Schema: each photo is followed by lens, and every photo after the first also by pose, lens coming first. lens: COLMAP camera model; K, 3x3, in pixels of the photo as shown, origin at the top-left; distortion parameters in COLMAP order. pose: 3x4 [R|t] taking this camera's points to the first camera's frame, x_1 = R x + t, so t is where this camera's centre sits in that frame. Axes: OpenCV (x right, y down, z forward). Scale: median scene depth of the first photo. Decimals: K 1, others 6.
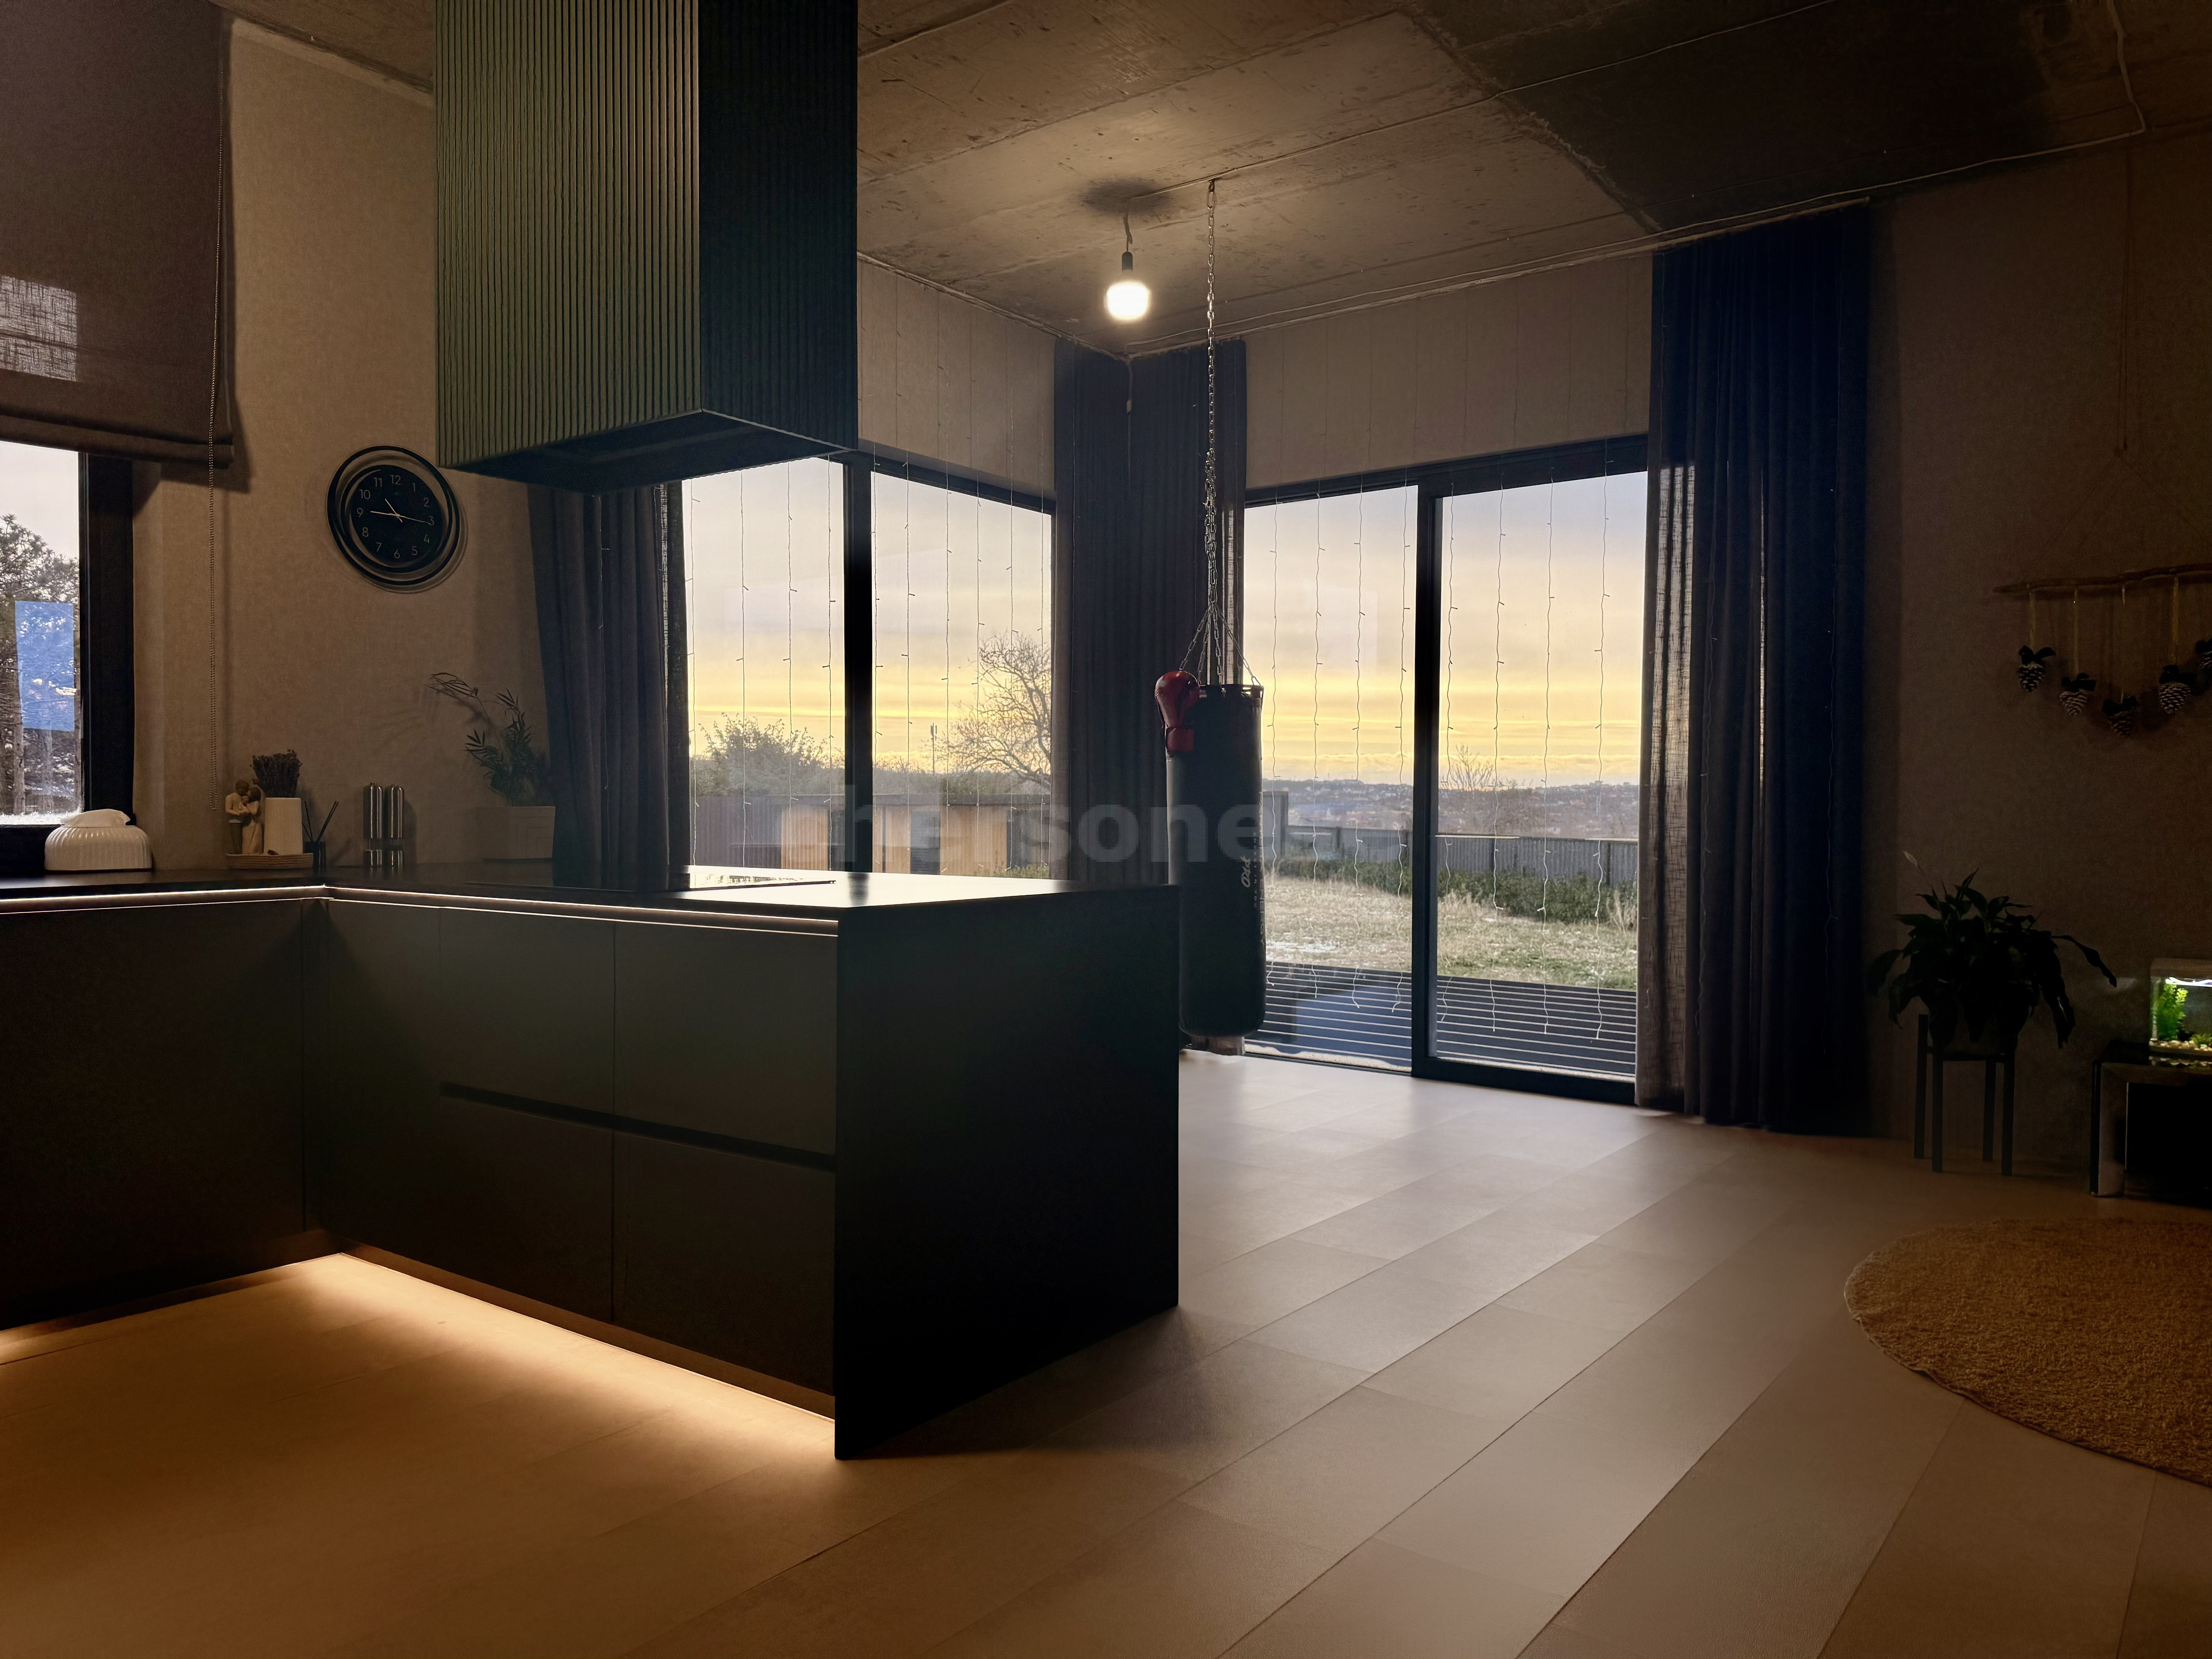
lens RADIAL K [[1565.9, 0, 1108.7], [0, 1565.9, 835.5], [0, 0, 1]] dist [0.040037, -0.043504]
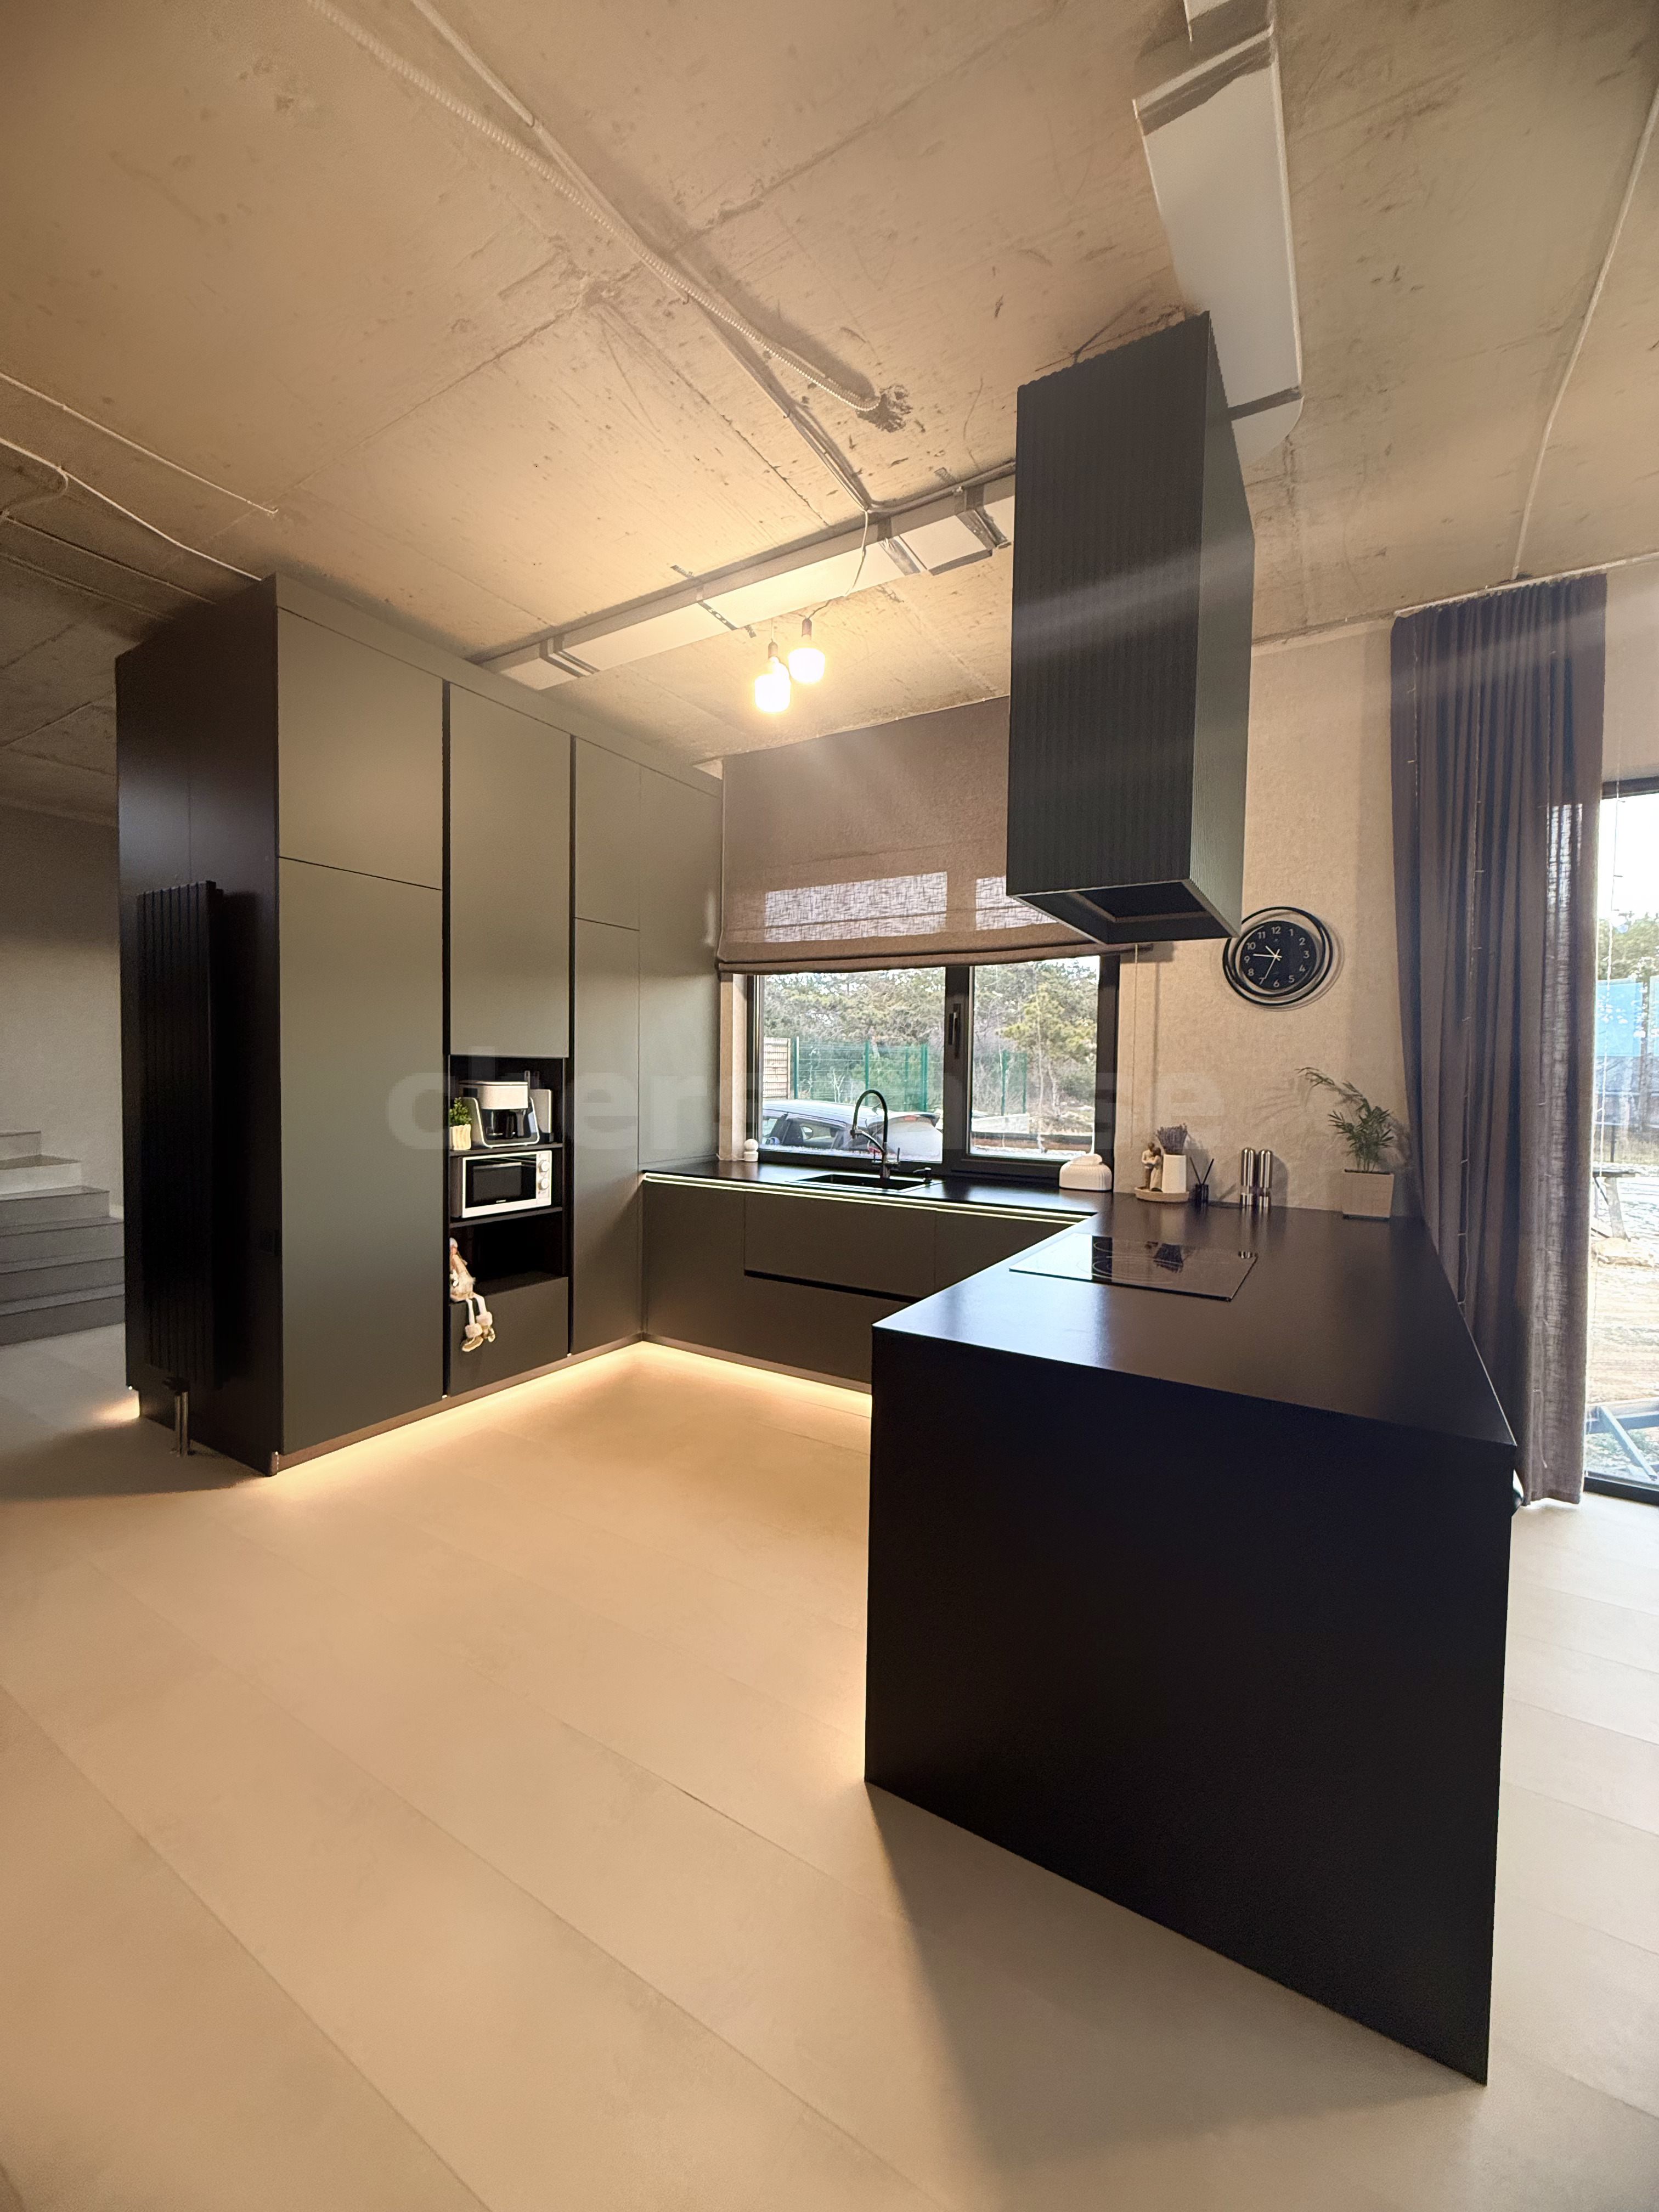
lens RADIAL K [[880.0, 0, 829.5], [0, 880.0, 1106.0], [0, 0, 1]] dist [-0.002373, 0.000282]
pose [[0.092399, 0.038771, -0.994967, 0.271687], [-0.032226, 0.998835, 0.035929, -0.081491], [0.995200, 0.028744, 0.093541, 0.509985]]
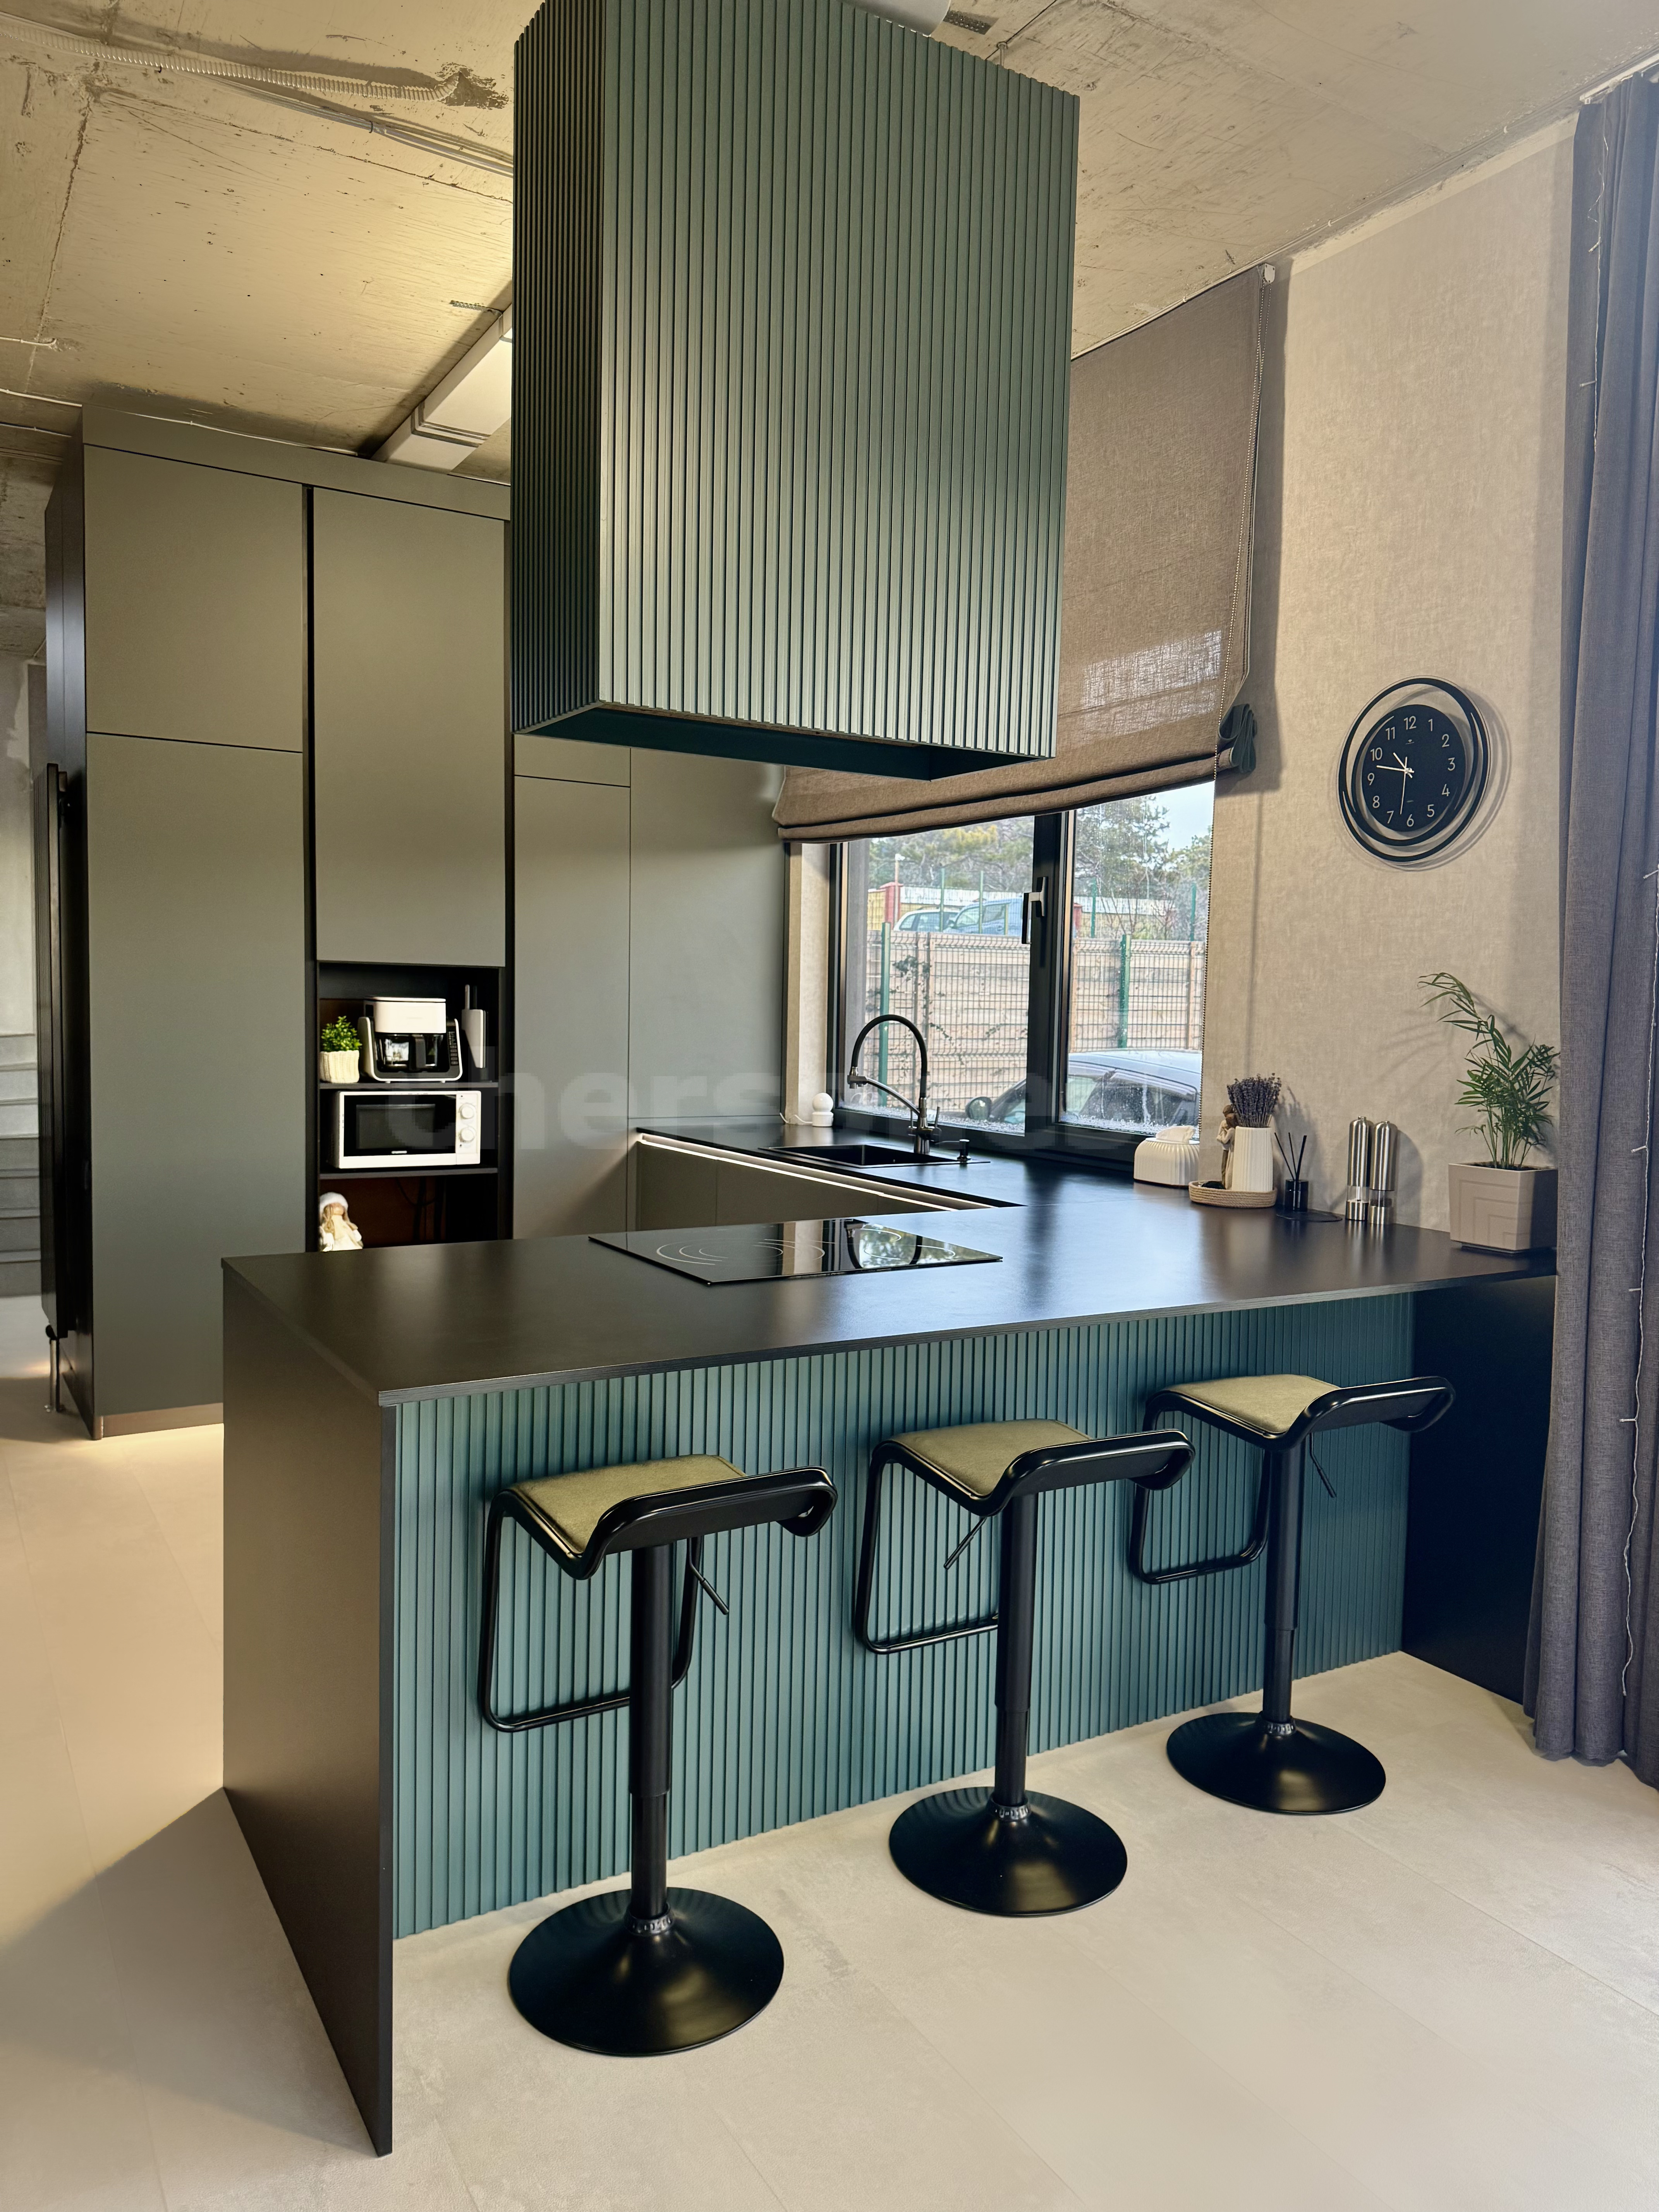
lens RADIAL K [[1565.9, 0, 827.5], [0, 1565.9, 1110.5], [0, 0, 1]] dist [0.040037, -0.043504]
pose [[-0.382672, 0.055096, -0.922240, 0.348242], [-0.039492, 0.996332, 0.075909, -0.080825], [0.923040, 0.065469, -0.379093, 0.981951]]
